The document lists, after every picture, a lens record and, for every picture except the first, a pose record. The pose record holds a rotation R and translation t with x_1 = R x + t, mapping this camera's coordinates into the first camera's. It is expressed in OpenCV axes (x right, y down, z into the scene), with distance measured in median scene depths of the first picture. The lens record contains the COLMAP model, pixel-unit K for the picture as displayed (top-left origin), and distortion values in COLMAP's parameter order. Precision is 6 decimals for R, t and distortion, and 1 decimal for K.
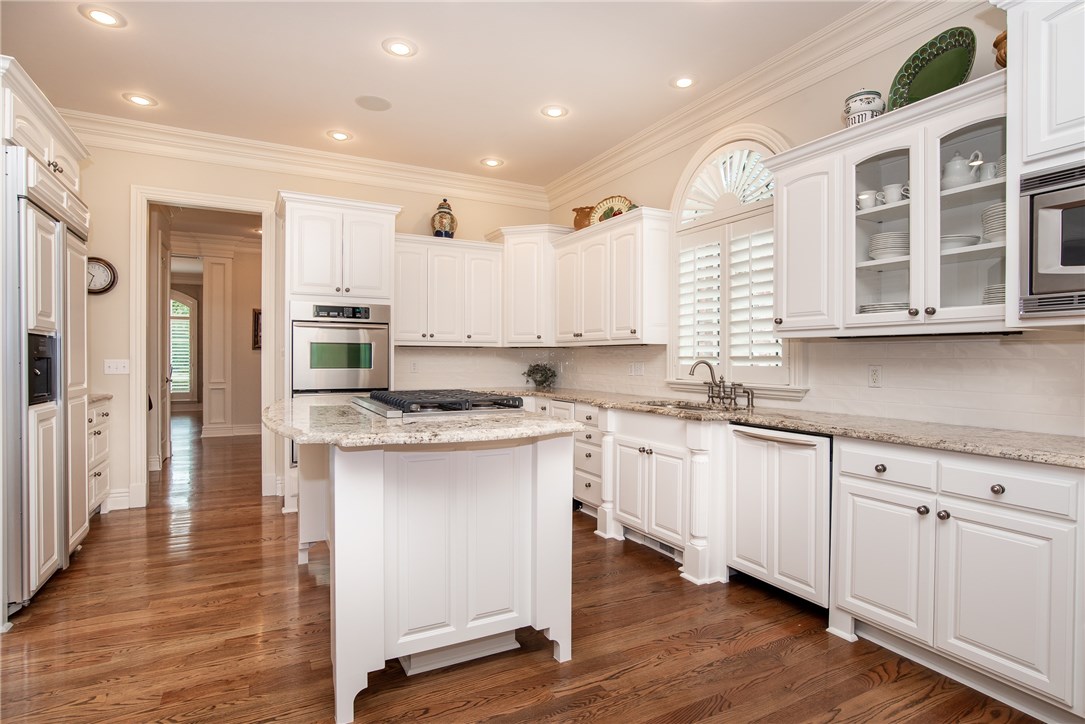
lens RADIAL K [[567.9, 0, 545.1], [0, 567.9, 359.8], [0, 0, 1]] dist [-0.017574, 0.002086]
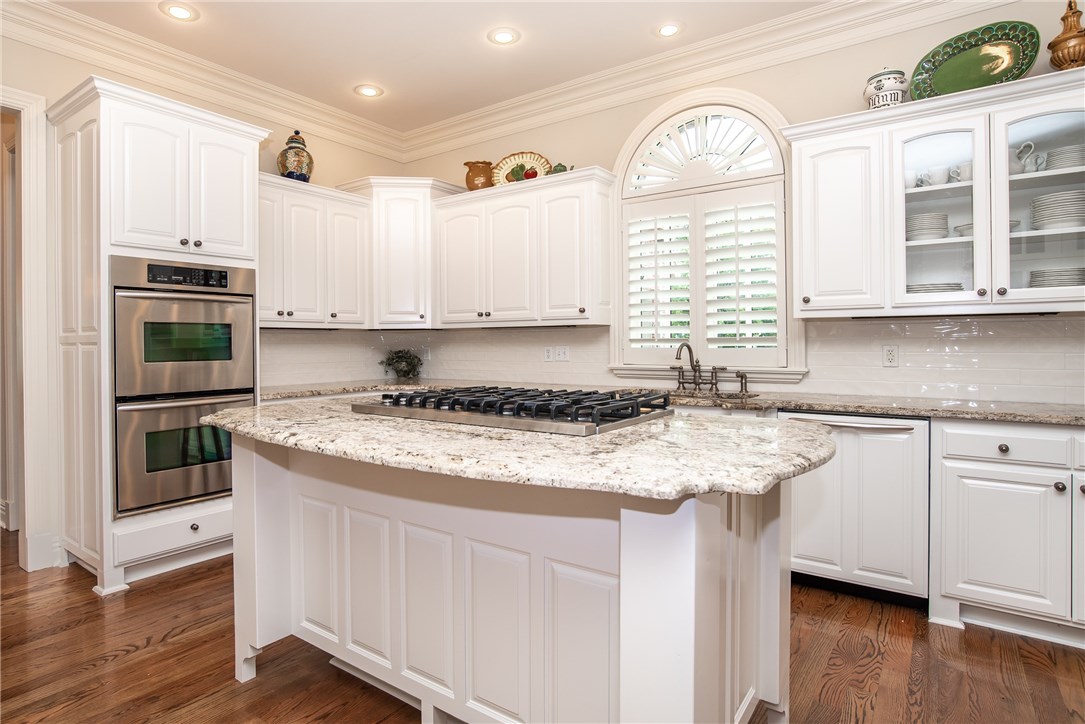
lens RADIAL K [[608.5, 0, 535.9], [0, 608.5, 342.4], [0, 0, 1]] dist [-0.020335, 0.008772]
pose [[0.907563, -0.010968, 0.419772, -0.300189], [0.012039, 0.999928, 0.000097, -0.002010], [-0.419743, 0.004965, 0.907629, 0.193874]]
